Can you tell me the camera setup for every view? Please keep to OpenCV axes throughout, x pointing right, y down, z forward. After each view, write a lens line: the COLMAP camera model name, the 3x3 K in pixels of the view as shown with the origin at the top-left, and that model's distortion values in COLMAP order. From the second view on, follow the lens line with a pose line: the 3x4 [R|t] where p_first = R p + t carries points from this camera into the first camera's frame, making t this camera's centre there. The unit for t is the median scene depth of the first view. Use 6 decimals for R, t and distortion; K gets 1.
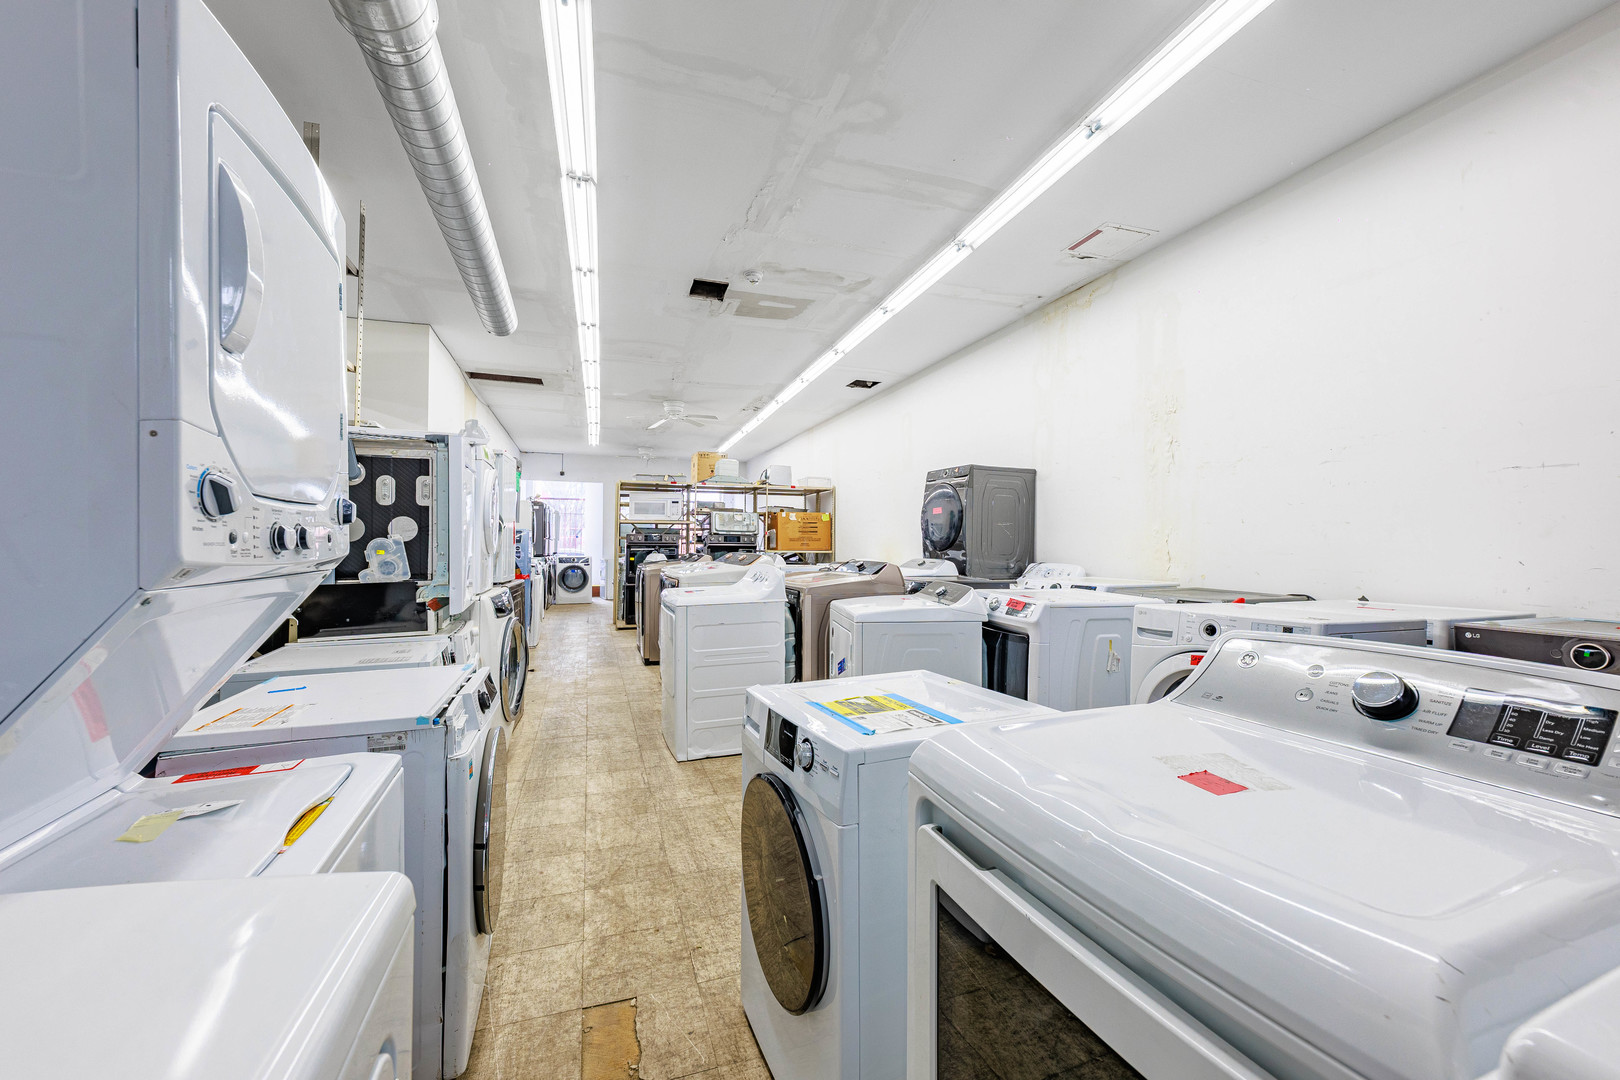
lens RADIAL K [[661.8, 0, 810.6], [0, 661.8, 541.0], [0, 0, 1]] dist [0.004530, -0.000509]
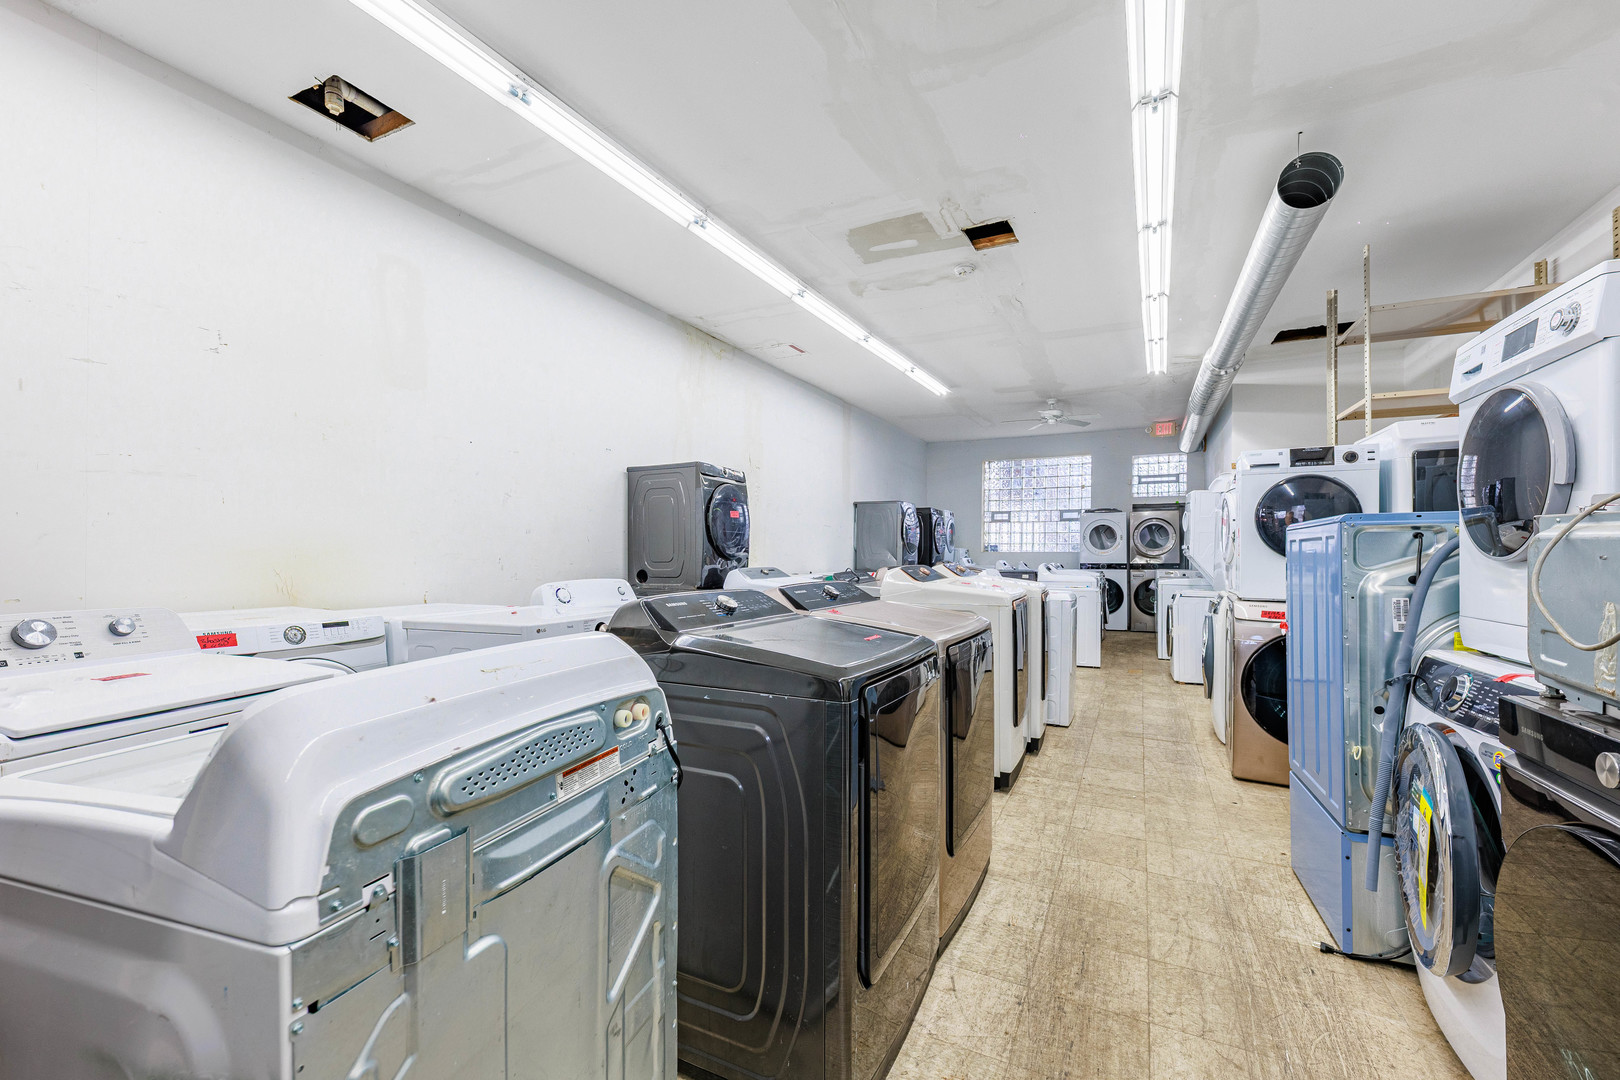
lens RADIAL K [[661.8, 0, 811.6], [0, 661.8, 550.7], [0, 0, 1]] dist [0.004530, -0.000509]
pose [[-0.703762, -0.006792, 0.710404, -0.667289], [-0.016845, 0.999833, -0.007129, 0.014545], [-0.710236, -0.016984, -0.703758, 1.985176]]
